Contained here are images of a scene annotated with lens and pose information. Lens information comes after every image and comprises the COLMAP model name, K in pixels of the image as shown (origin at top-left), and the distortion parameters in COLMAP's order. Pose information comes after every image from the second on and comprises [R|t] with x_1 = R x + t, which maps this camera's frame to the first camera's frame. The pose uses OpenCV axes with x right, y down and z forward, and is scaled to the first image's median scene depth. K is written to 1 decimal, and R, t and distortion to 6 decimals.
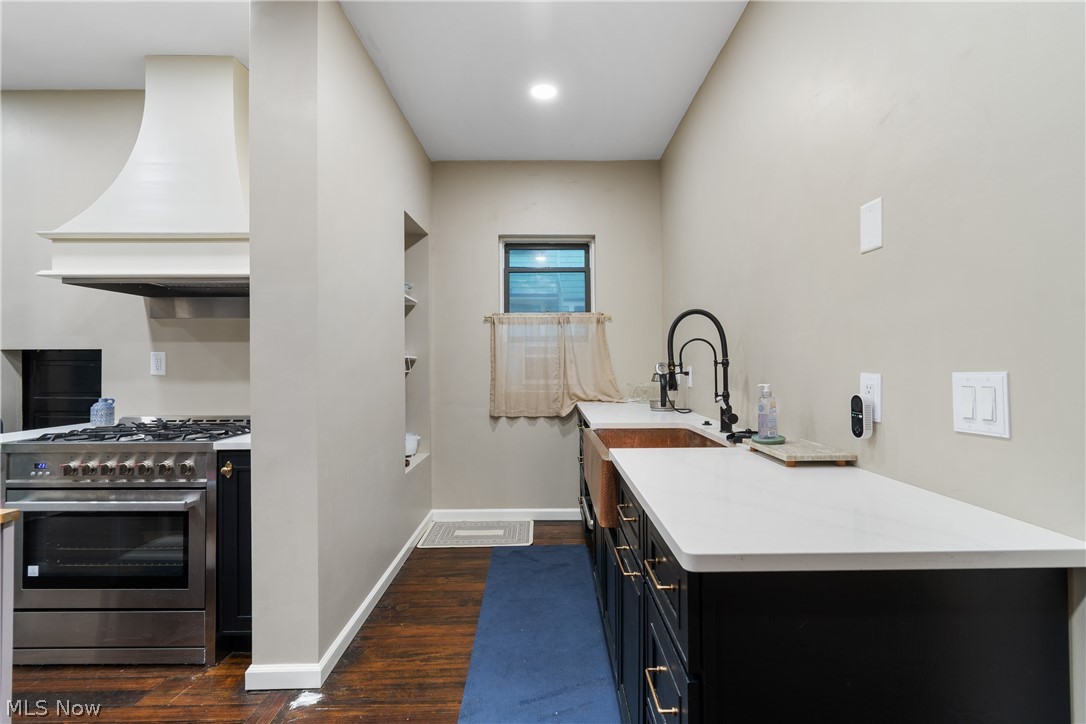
lens RADIAL K [[492.4, 0, 548.5], [0, 492.4, 355.3], [0, 0, 1]] dist [0.002392, -0.001626]
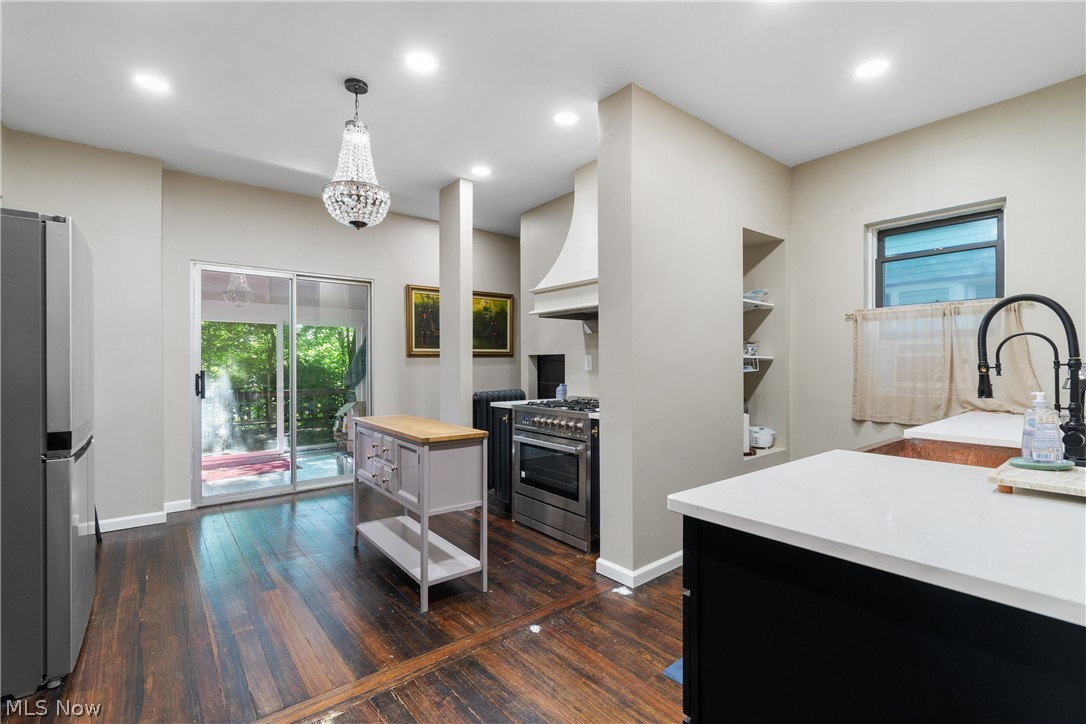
lens RADIAL K [[492.4, 0, 559.4], [0, 492.4, 362.3], [0, 0, 1]] dist [0.002392, -0.001626]
pose [[0.629369, 0.001460, -0.777106, 0.392874], [0.011705, 0.999867, 0.011357, -0.004096], [0.777019, -0.016244, 0.629268, -0.047447]]
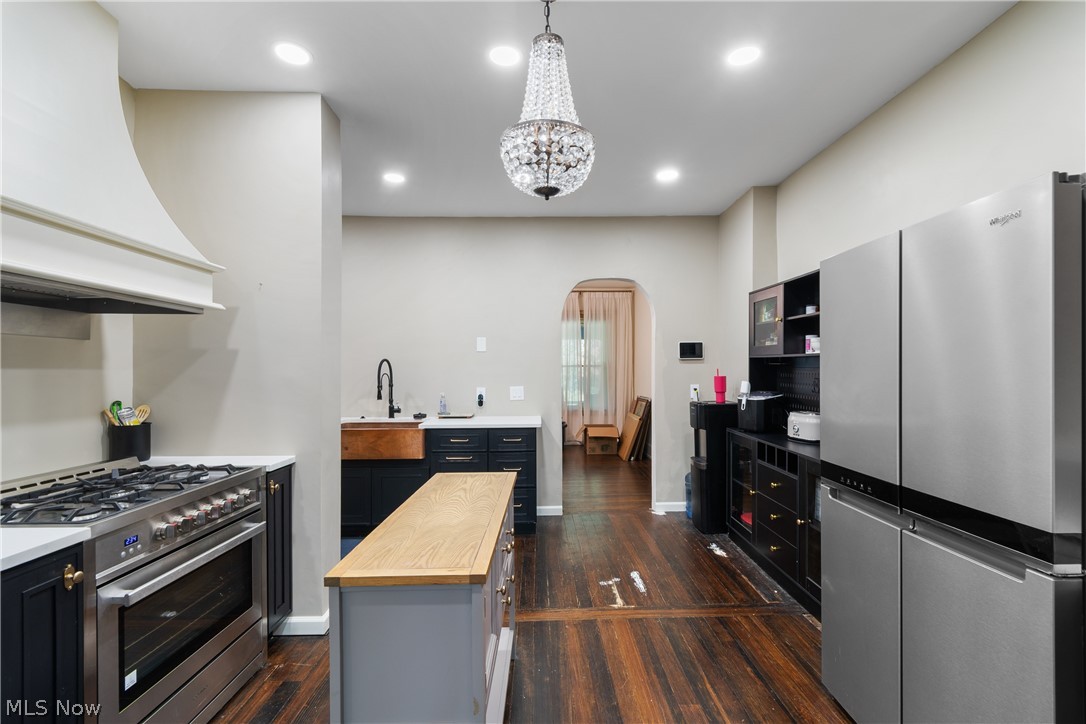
lens RADIAL K [[492.4, 0, 537.7], [0, 492.4, 365.8], [0, 0, 1]] dist [0.002392, -0.001626]
pose [[0.013928, 0.017213, 0.999755, -1.465320], [-0.010498, 0.999799, -0.017067, -0.031811], [-0.999848, -0.010258, 0.014106, 0.298092]]
